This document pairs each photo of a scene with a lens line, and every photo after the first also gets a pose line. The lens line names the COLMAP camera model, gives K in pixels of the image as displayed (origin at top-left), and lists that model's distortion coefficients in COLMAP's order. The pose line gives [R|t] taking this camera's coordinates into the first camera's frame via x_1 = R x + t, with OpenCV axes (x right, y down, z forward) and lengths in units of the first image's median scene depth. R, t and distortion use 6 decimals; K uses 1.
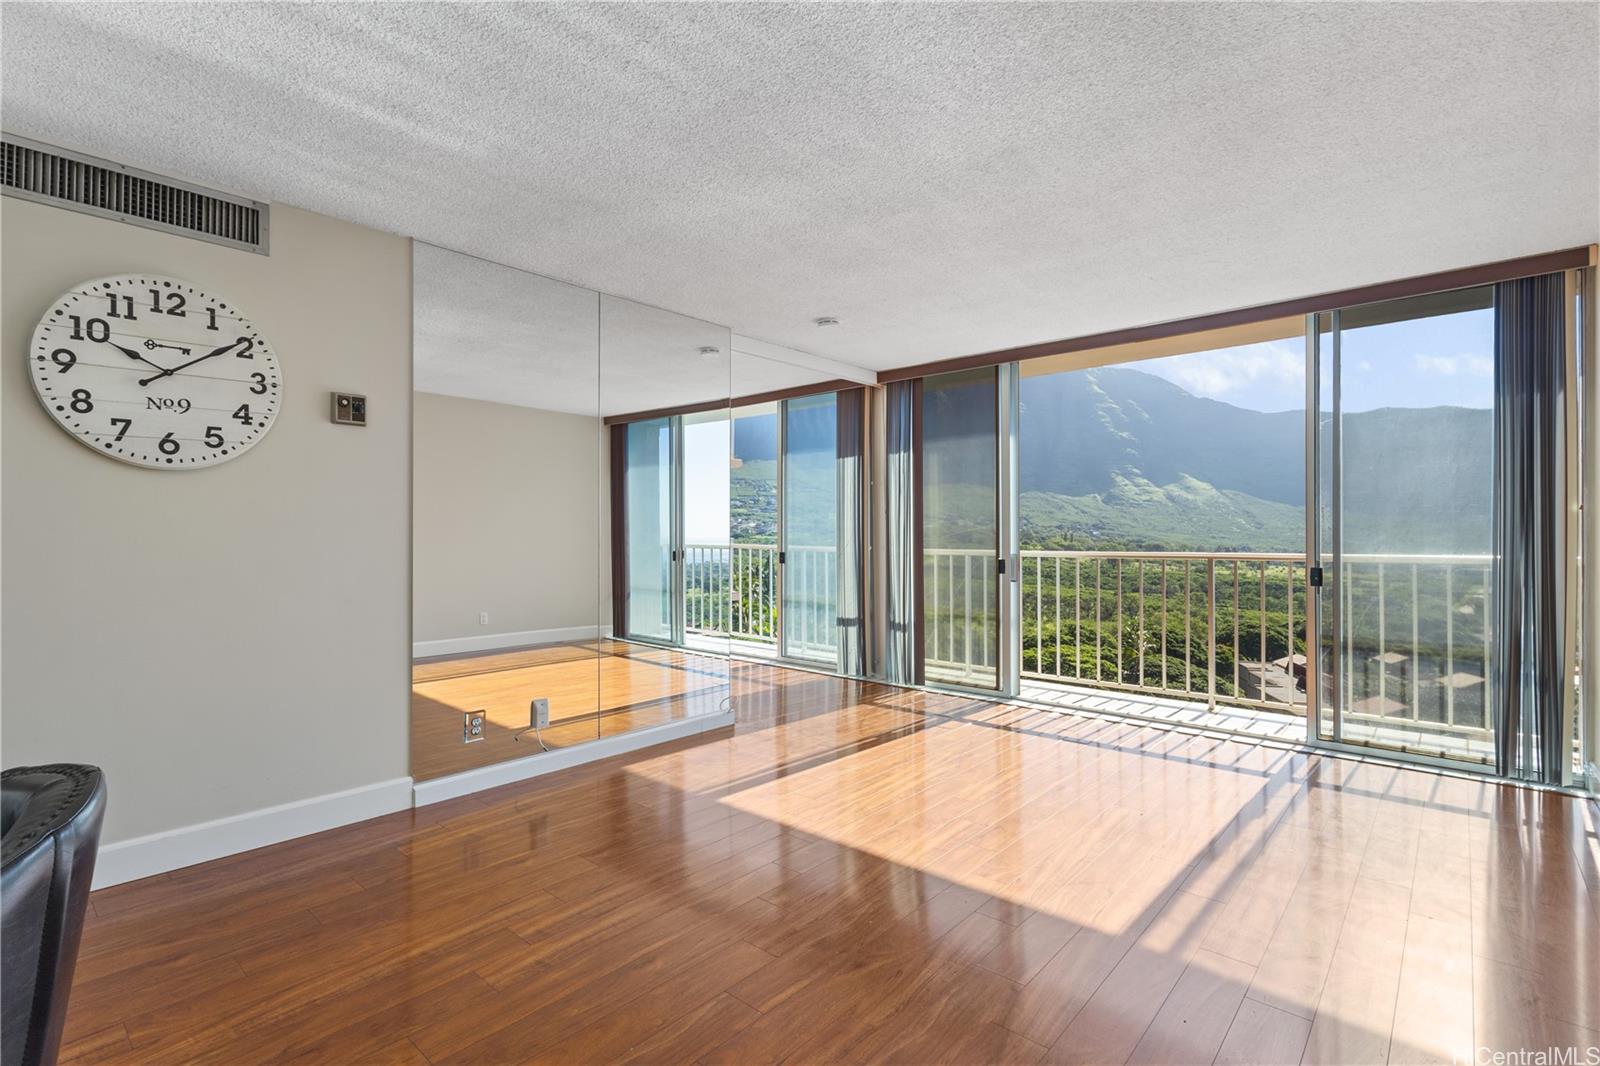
lens RADIAL K [[733.6, 0, 800.0], [0, 733.6, 533.0], [0, 0, 1]] dist [0.000734, 0.000908]
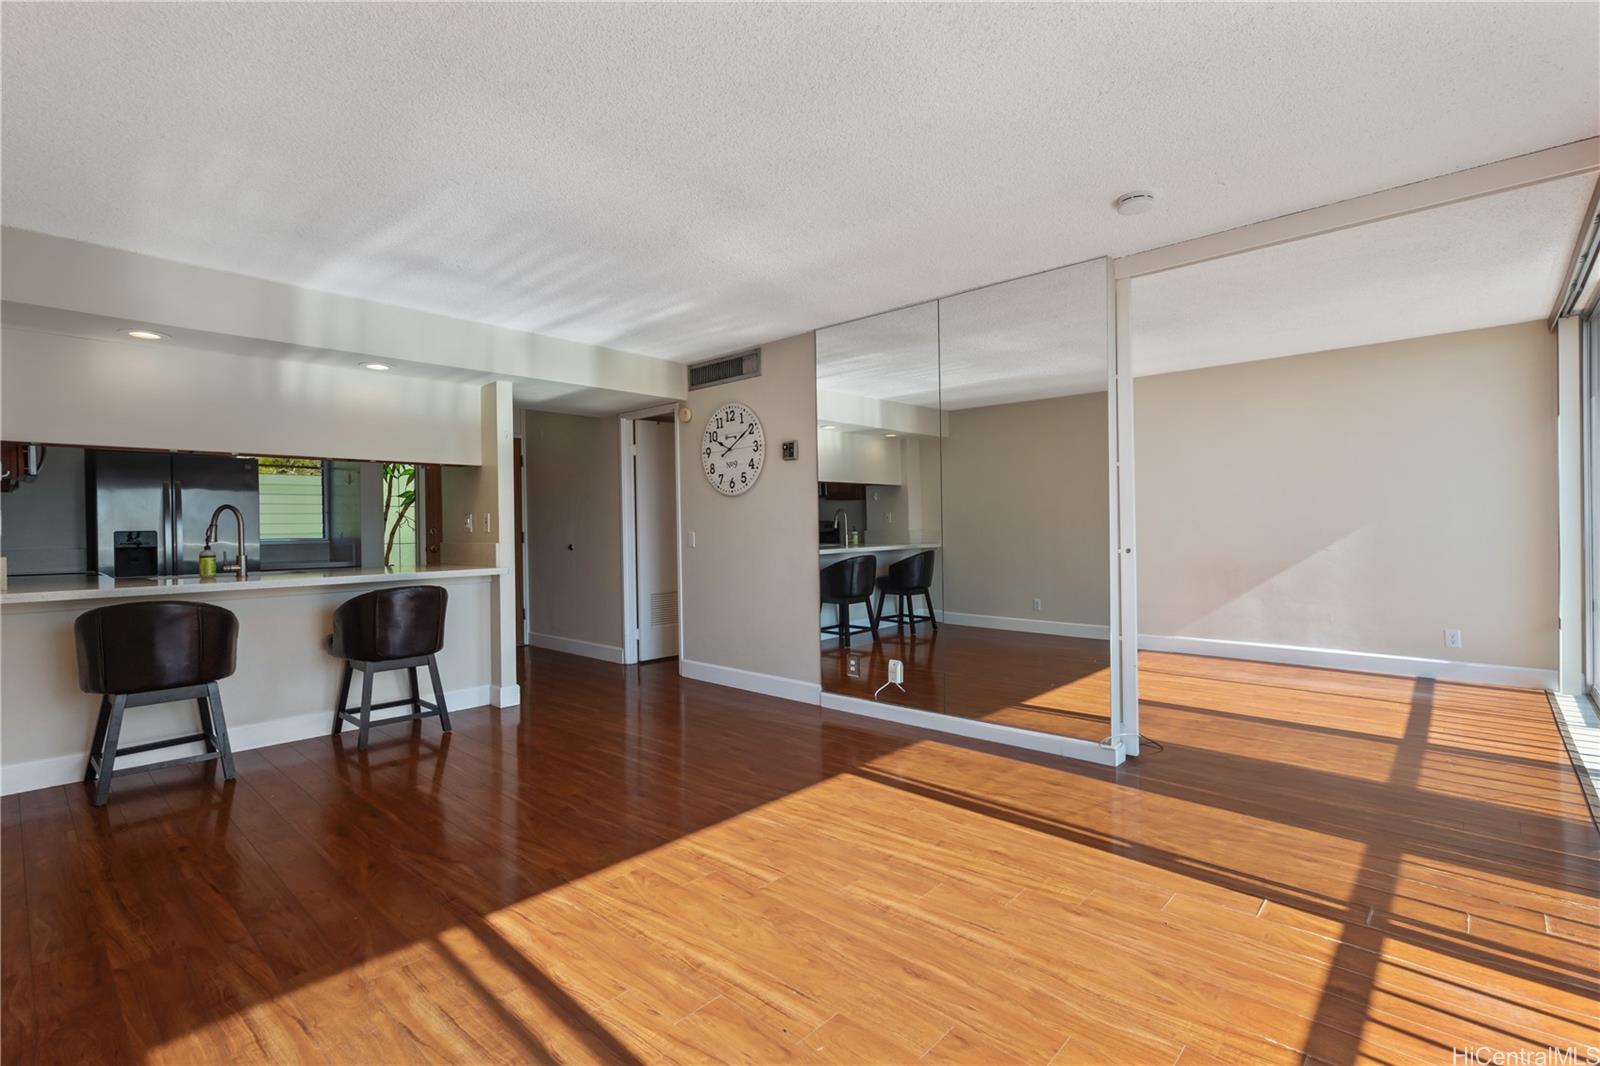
lens RADIAL K [[716.3, 0, 803.6], [0, 716.3, 527.2], [0, 0, 1]] dist [-0.001127, 0.000075]
pose [[0.007993, 0.003633, -0.999961, 0.941979], [0.015123, 0.999879, 0.003753, -0.000968], [0.999854, -0.015152, 0.007937, 0.947392]]
